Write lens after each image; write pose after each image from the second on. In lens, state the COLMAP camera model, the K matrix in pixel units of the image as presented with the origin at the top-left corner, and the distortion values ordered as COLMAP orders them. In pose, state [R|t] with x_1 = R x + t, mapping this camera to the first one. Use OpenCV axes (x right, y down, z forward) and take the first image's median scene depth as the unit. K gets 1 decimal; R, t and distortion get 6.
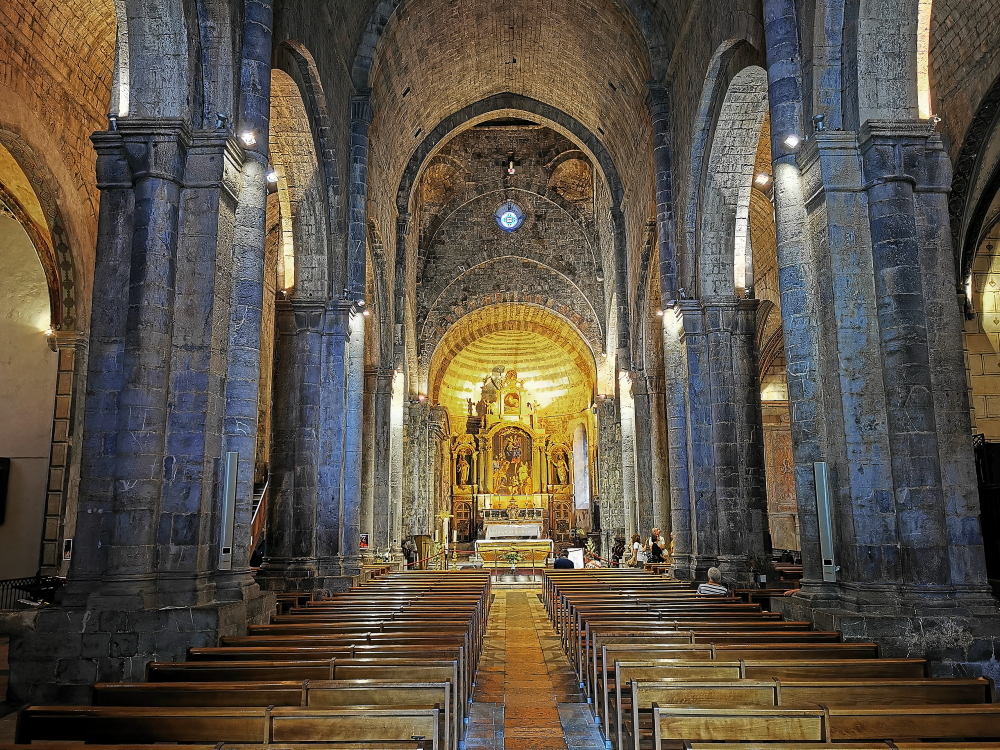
lens RADIAL K [[807.4, 0, 500.0], [0, 807.4, 375.0], [0, 0, 1]] dist [0.008350, -0.000497]
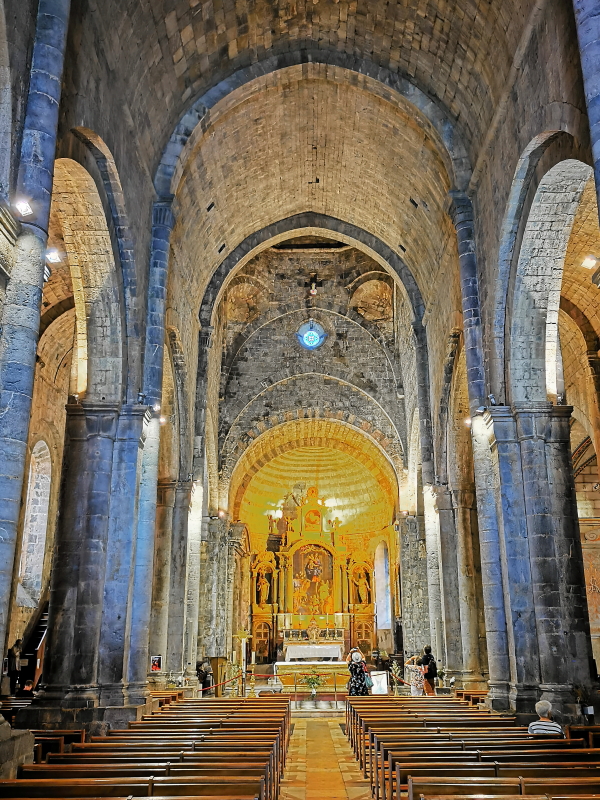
lens RADIAL K [[788.1, 0, 310.5], [0, 788.1, 404.9], [0, 0, 1]] dist [-0.007370, 0.117486]
pose [[0.999917, 0.006508, 0.011121, -0.000193], [-0.005220, 0.993670, -0.112221, 0.007243], [-0.011781, 0.112154, 0.993621, 0.047012]]
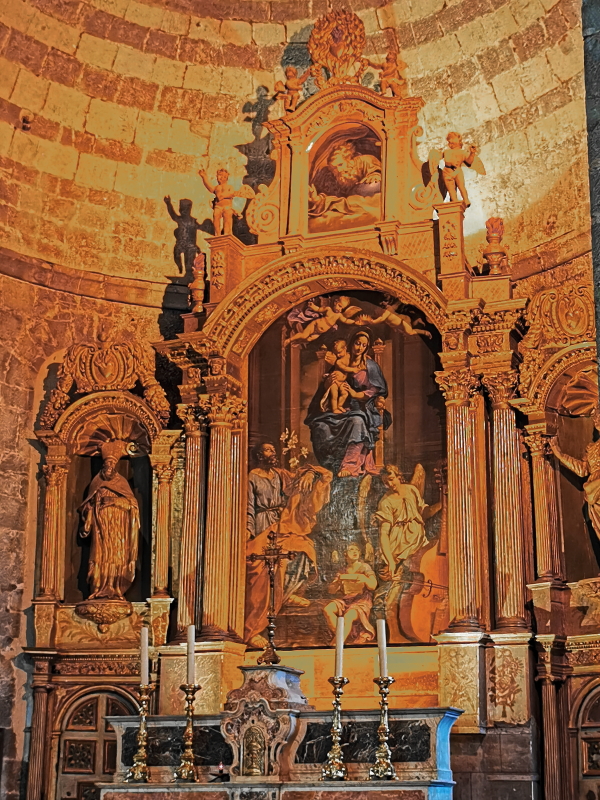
lens RADIAL K [[1465.4, 0, 300.0], [0, 1465.4, 400.0], [0, 0, 1]] dist [0.019062, 0.033975]
pose [[0.924471, -0.087751, -0.371015, 0.409869], [0.058972, 0.994352, -0.088238, 0.371664], [0.376663, 0.059694, 0.924425, 2.086081]]
